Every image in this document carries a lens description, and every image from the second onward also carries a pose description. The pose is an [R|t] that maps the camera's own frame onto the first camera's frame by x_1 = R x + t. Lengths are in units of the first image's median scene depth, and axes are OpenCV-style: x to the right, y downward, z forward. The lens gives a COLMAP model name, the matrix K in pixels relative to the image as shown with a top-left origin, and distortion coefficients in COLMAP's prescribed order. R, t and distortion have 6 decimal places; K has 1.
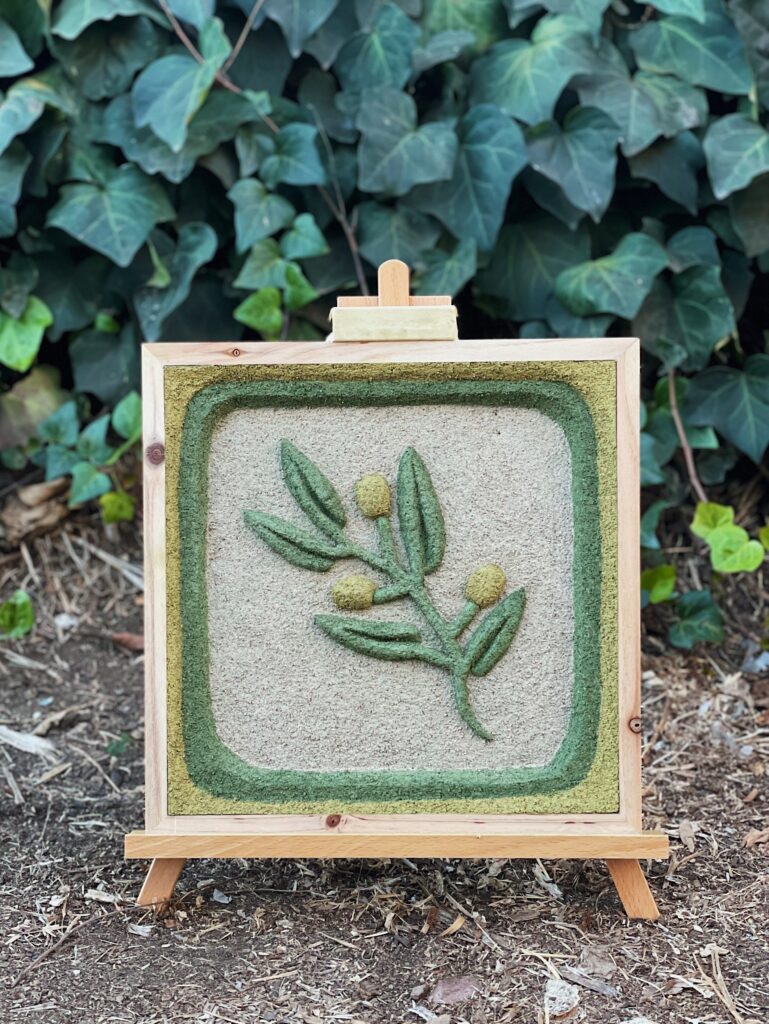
lens RADIAL K [[2083.1, 0, 384.0], [0, 2083.1, 512.5], [0, 0, 1]] dist [-0.089696, 0.000000]
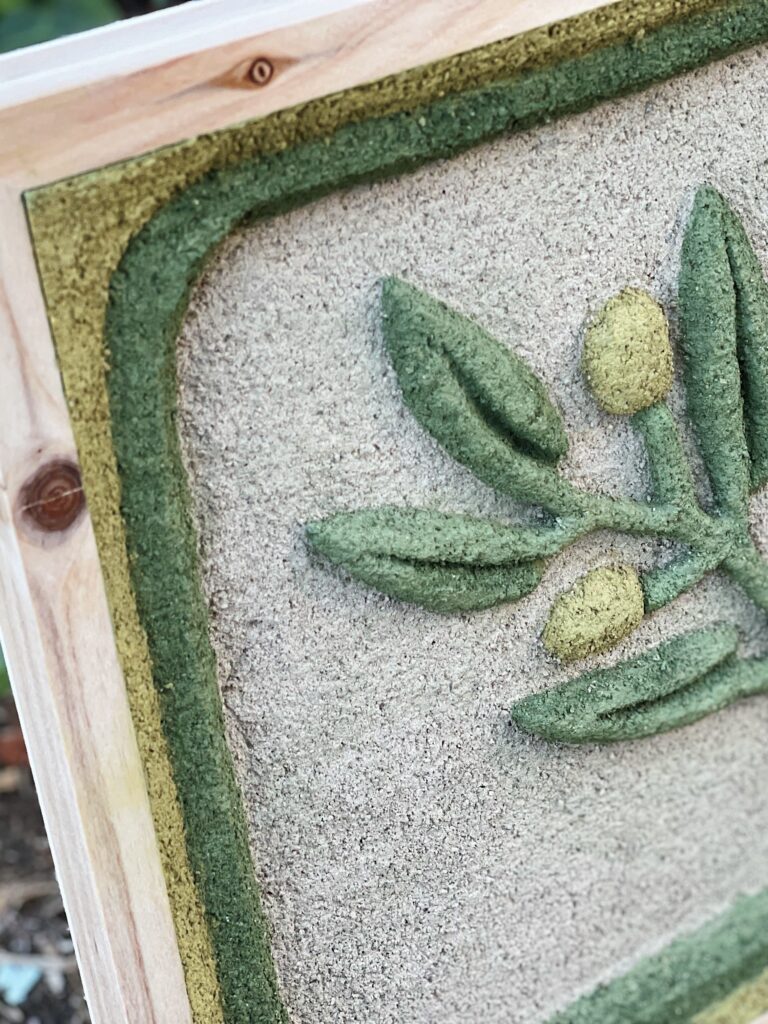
lens RADIAL K [[2083.1, 0, 385.3], [0, 2083.1, 510.3], [0, 0, 1]] dist [-0.089696, 0.000000]
pose [[0.814318, -0.366962, 0.449693, -0.197804], [0.084900, 0.841749, 0.533151, -0.169542], [-0.574176, -0.395976, 0.716607, 0.771632]]
